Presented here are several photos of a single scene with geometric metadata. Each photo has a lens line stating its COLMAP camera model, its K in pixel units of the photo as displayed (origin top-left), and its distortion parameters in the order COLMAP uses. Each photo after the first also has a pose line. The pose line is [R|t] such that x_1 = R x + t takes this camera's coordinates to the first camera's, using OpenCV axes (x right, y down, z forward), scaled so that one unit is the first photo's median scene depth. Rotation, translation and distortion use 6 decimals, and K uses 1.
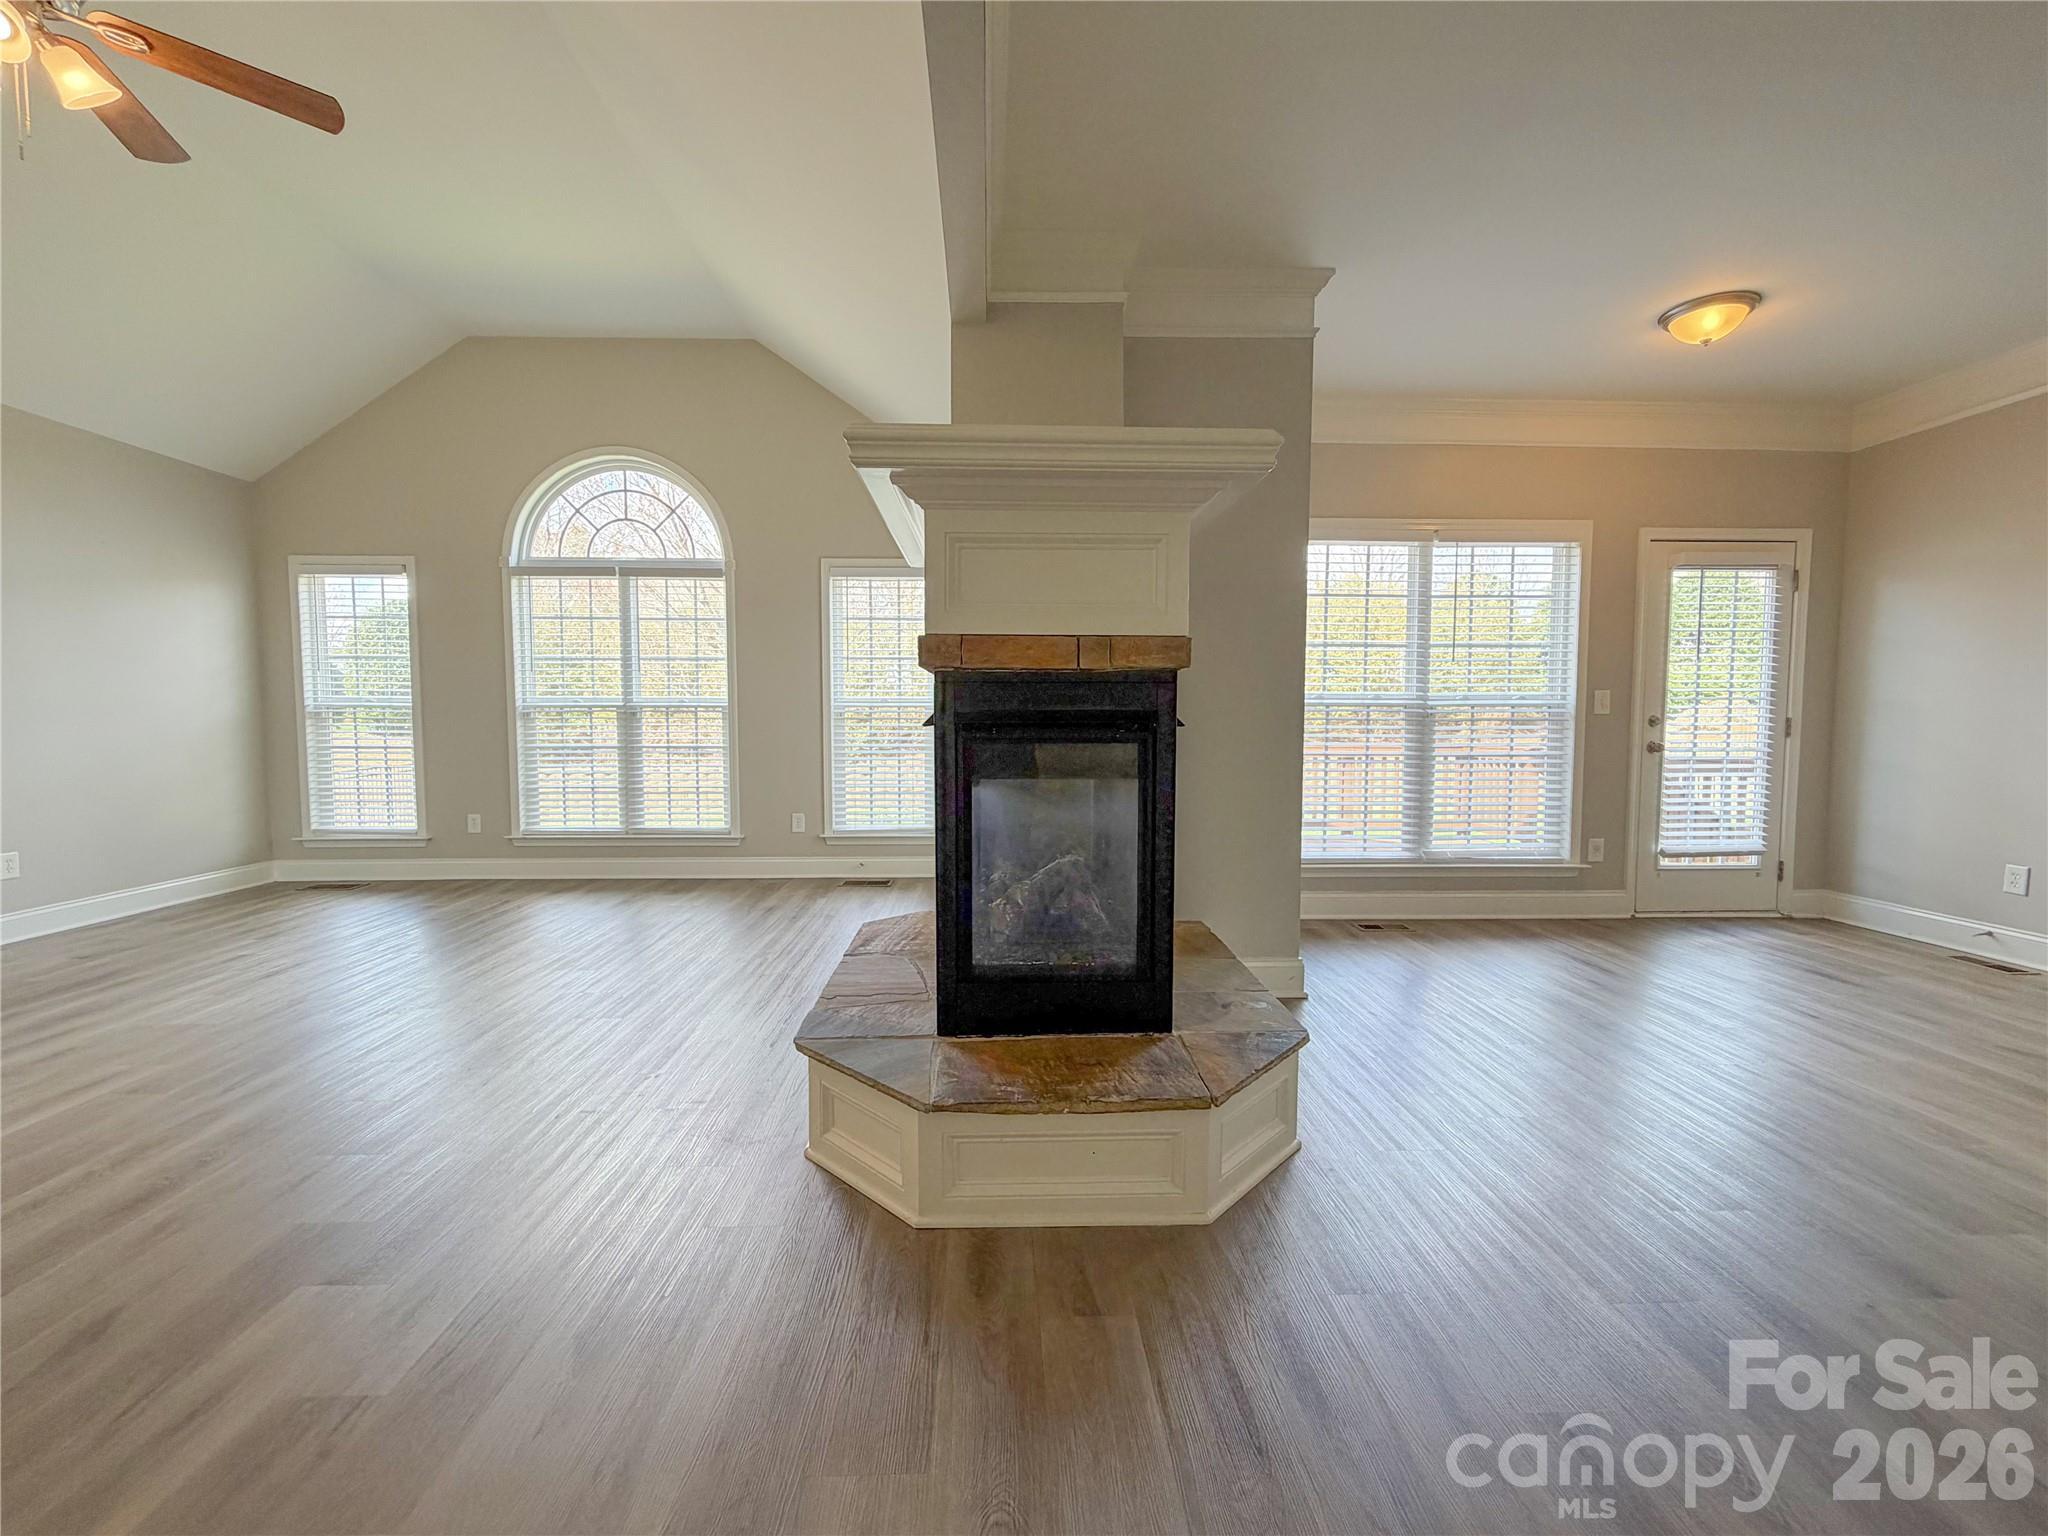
lens RADIAL K [[841.0, 0, 1018.7], [0, 841.0, 771.0], [0, 0, 1]] dist [-0.000800, -0.000097]
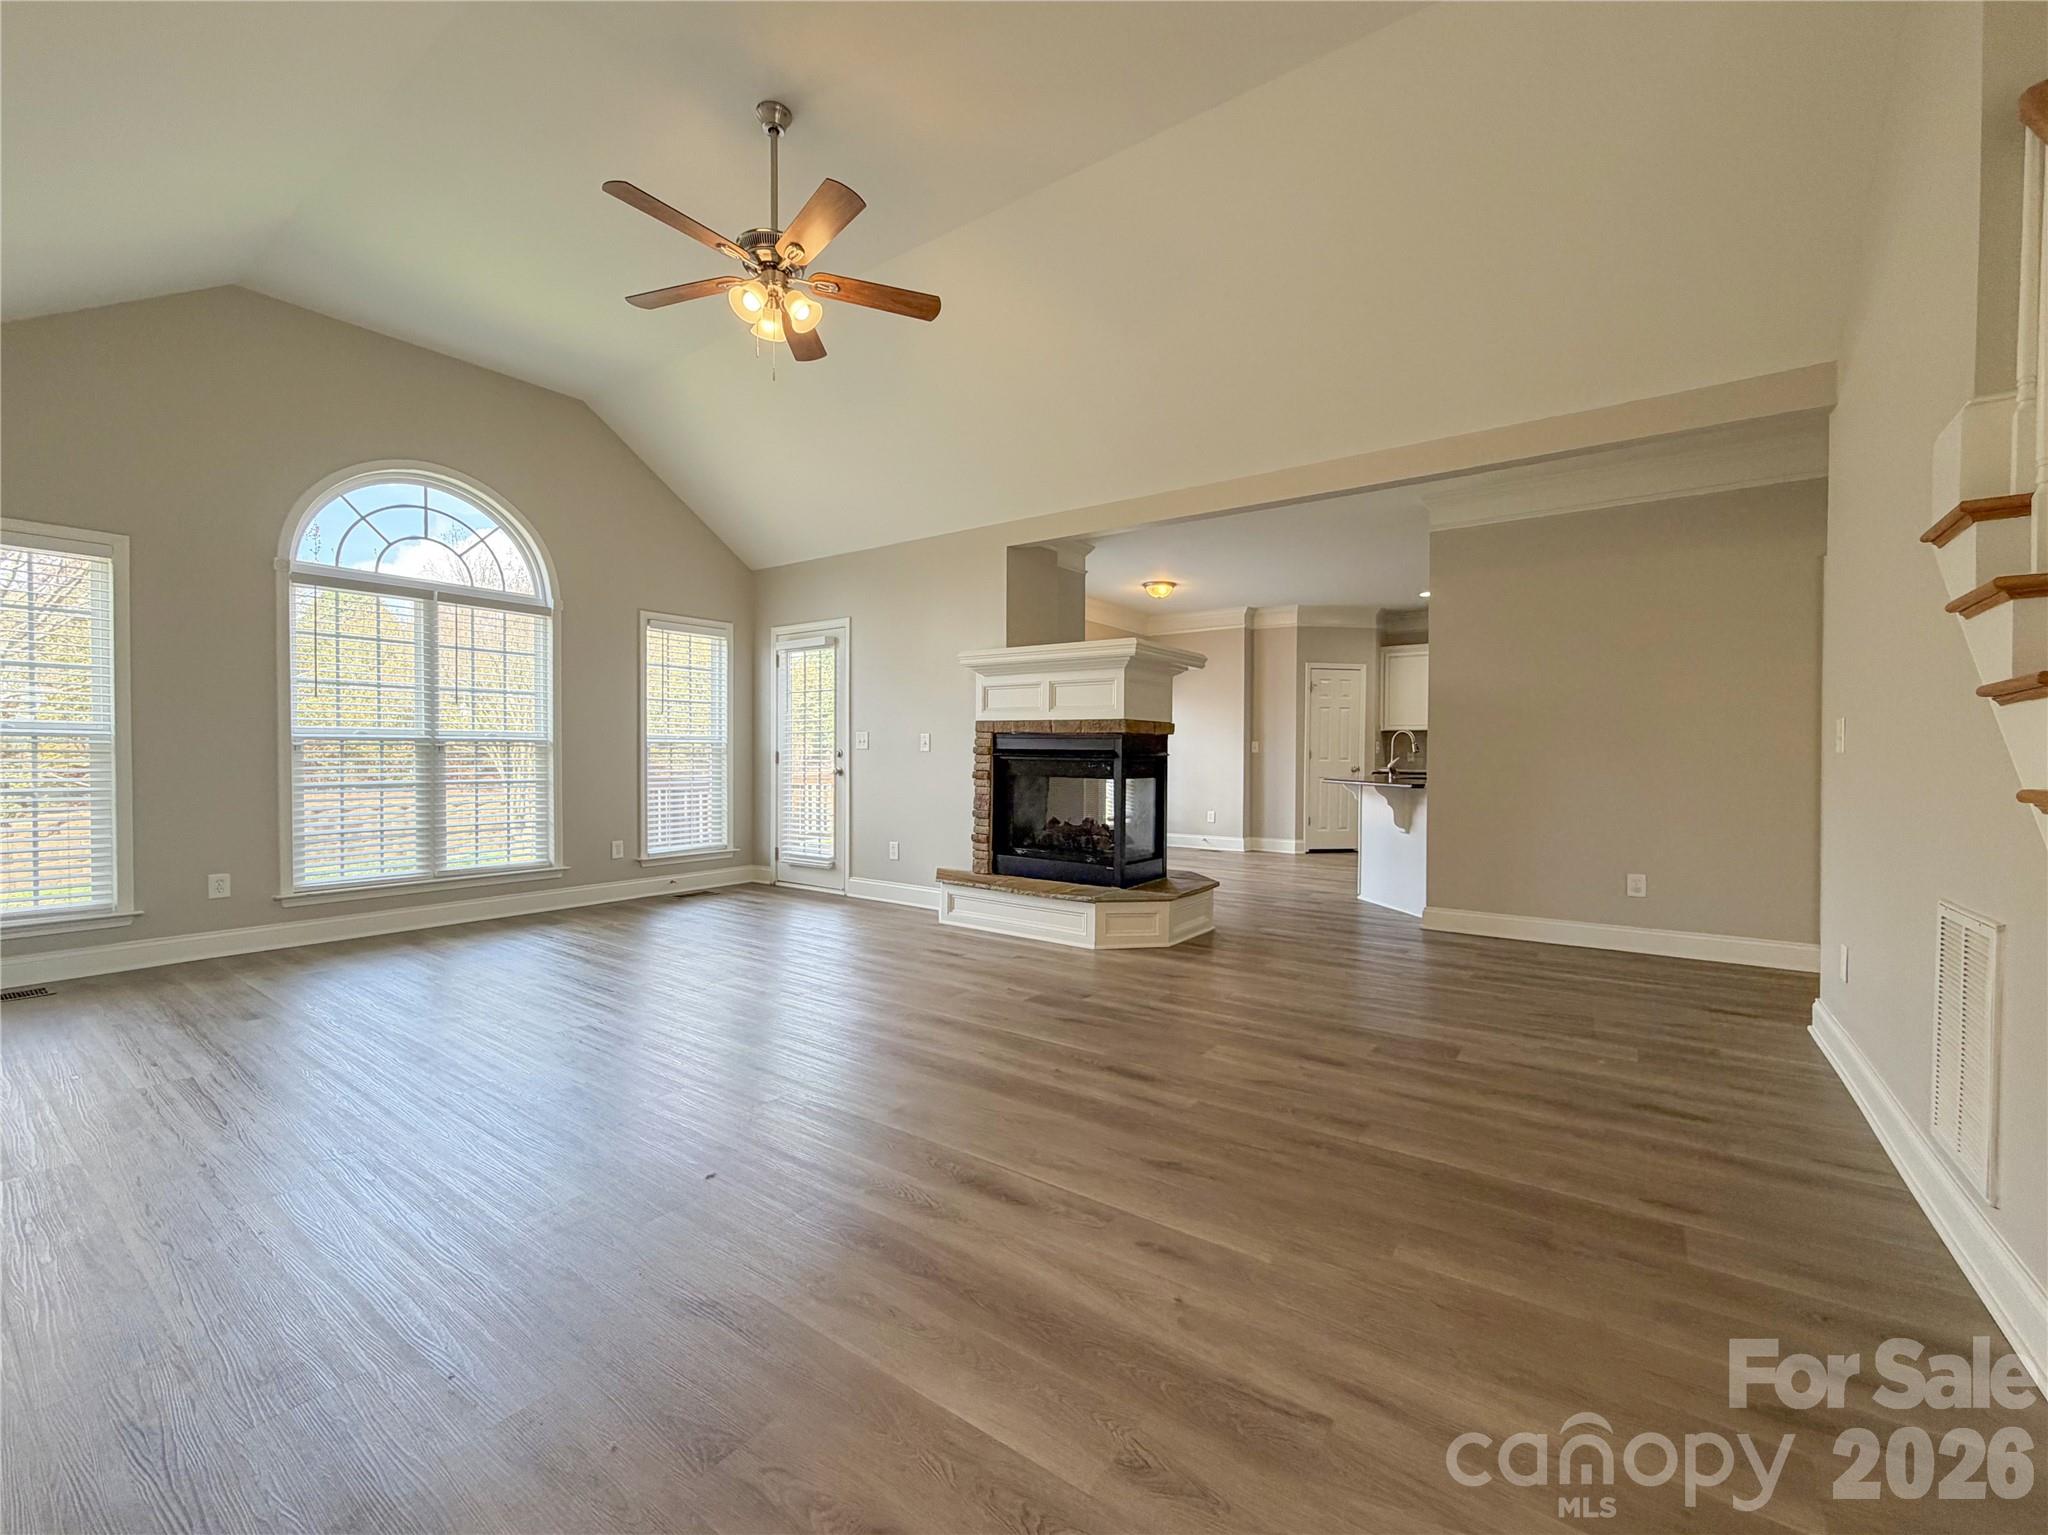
lens RADIAL K [[841.0, 0, 1018.7], [0, 841.0, 770.5], [0, 0, 1]] dist [-0.000800, -0.000097]
pose [[0.613716, -0.014927, 0.789386, -0.843492], [0.046154, 0.998790, -0.016996, 0.002926], [-0.788177, 0.046864, 0.613662, -0.078258]]
